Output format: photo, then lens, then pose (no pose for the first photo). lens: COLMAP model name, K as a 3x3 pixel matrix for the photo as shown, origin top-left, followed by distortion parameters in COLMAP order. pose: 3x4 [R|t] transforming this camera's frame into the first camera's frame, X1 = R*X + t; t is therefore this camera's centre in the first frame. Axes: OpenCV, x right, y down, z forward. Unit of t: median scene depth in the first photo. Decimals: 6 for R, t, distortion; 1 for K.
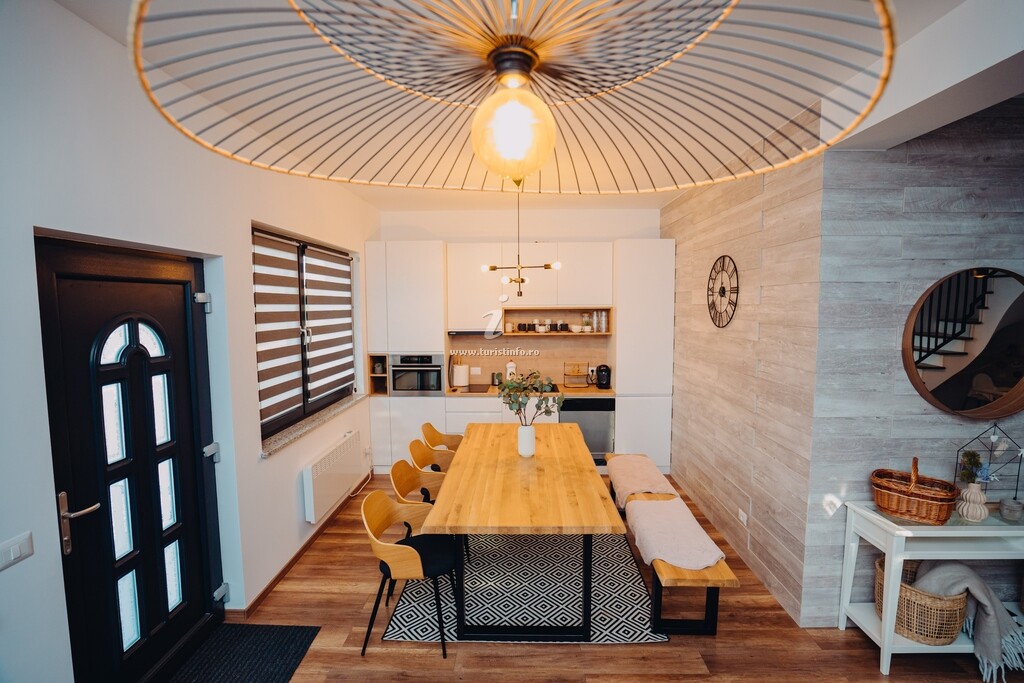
lens RADIAL K [[475.9, 0, 511.6], [0, 475.9, 342.9], [0, 0, 1]] dist [-0.051966, 0.018200]
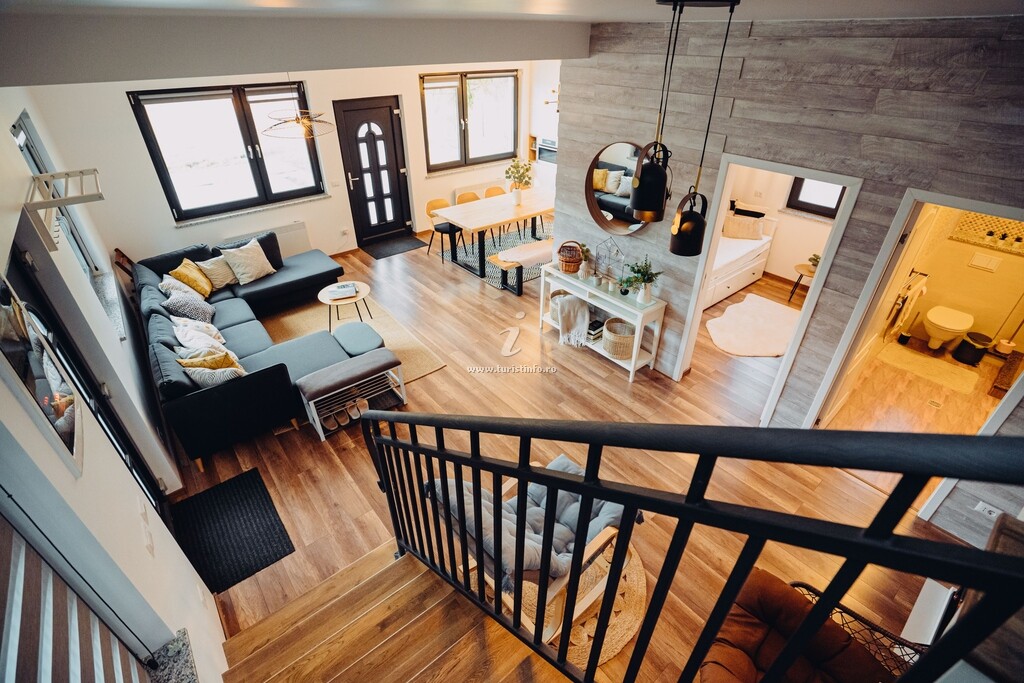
lens RADIAL K [[475.9, 0, 511.6], [0, 475.9, 342.9], [0, 0, 1]] dist [-0.051966, 0.018200]
pose [[0.646854, 0.420823, -0.635993, 2.140998], [-0.066098, 0.861764, 0.502984, -0.367519], [0.759744, -0.283319, 0.585252, -0.479568]]
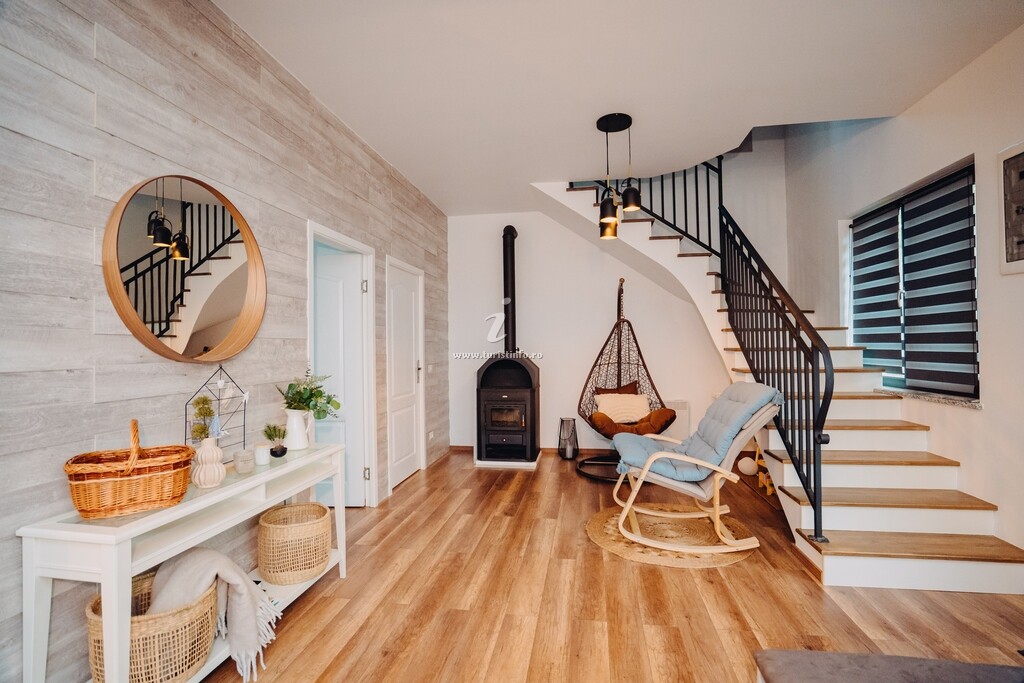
lens RADIAL K [[475.9, 0, 511.6], [0, 475.9, 342.9], [0, 0, 1]] dist [-0.051966, 0.018200]
pose [[0.143194, 0.013546, 0.989602, 0.285608], [0.089660, 0.995617, -0.026602, 0.204049], [-0.985625, 0.092537, 0.141351, 0.352501]]
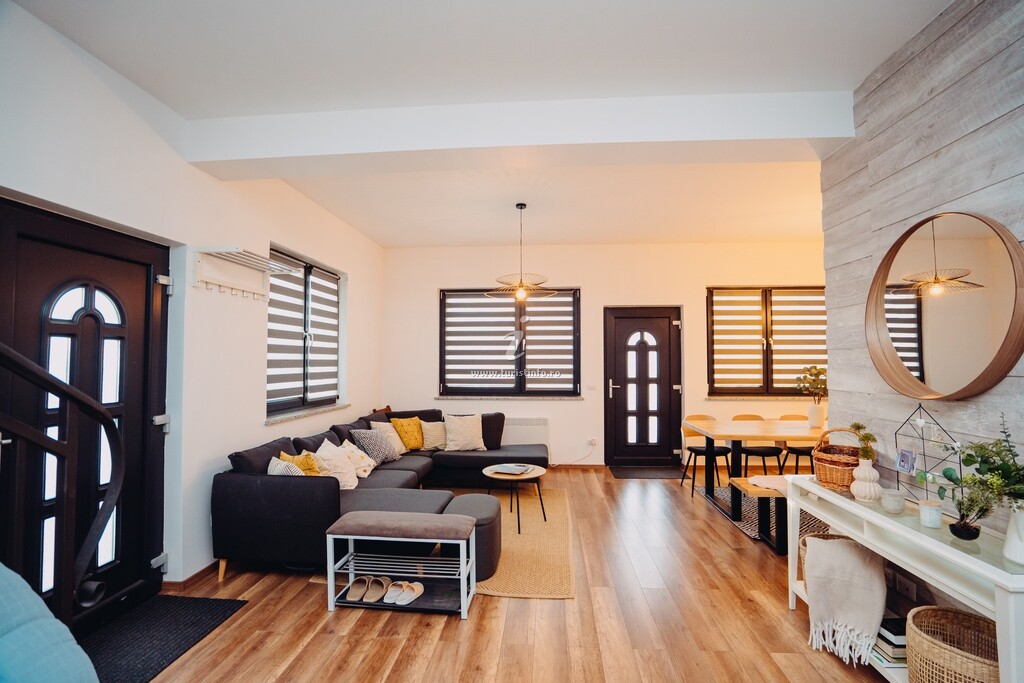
lens RADIAL K [[475.9, 0, 511.6], [0, 475.9, 342.9], [0, 0, 1]] dist [-0.051966, 0.018200]
pose [[-0.057460, -0.031490, -0.997851, 1.918137], [-0.083027, 0.996191, -0.026657, 0.150154], [0.994889, 0.081317, -0.059856, 0.316564]]
